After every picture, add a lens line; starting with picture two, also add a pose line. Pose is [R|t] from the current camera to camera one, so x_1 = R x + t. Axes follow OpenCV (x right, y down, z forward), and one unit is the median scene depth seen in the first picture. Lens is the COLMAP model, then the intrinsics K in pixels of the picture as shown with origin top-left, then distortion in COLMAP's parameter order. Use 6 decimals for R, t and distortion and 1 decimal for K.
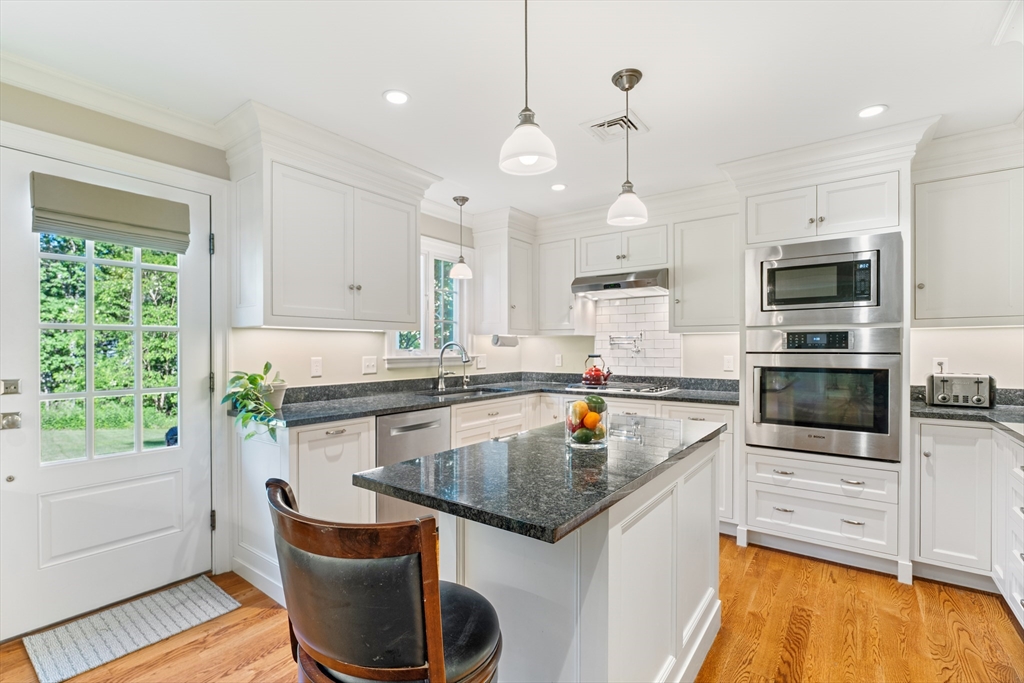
lens RADIAL K [[465.9, 0, 505.6], [0, 465.9, 340.6], [0, 0, 1]] dist [-0.003501, -0.000502]
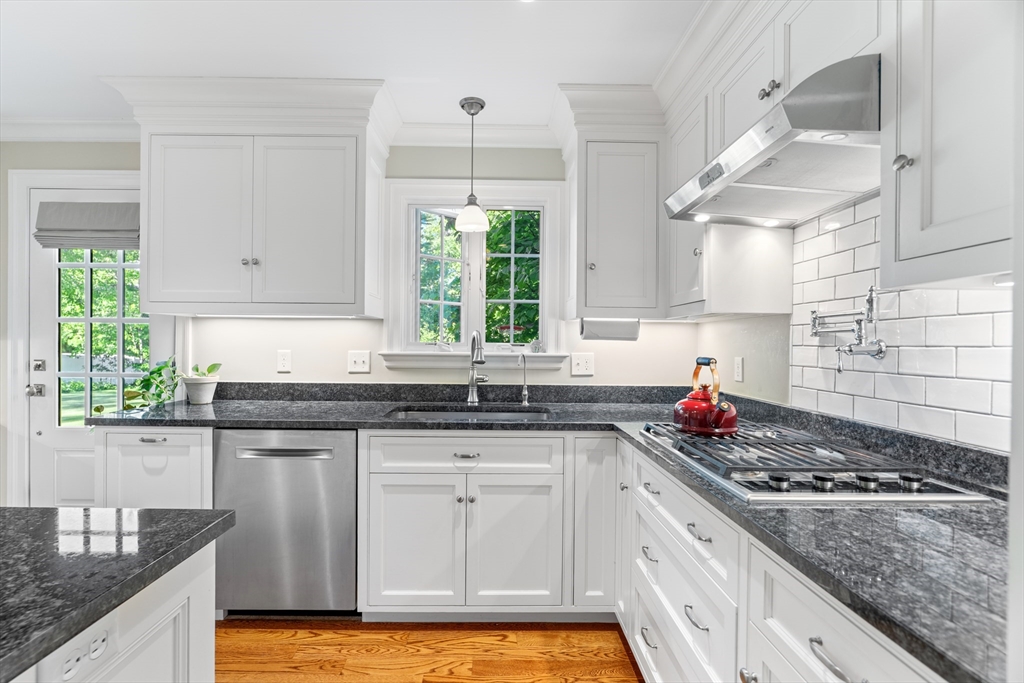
lens RADIAL K [[465.9, 0, 505.6], [0, 465.9, 340.6], [0, 0, 1]] dist [-0.003501, -0.000502]
pose [[0.609021, 0.002867, -0.793149, 0.438756], [0.002663, 0.999980, 0.005659, 0.012545], [0.793150, -0.005558, 0.609001, 0.662868]]
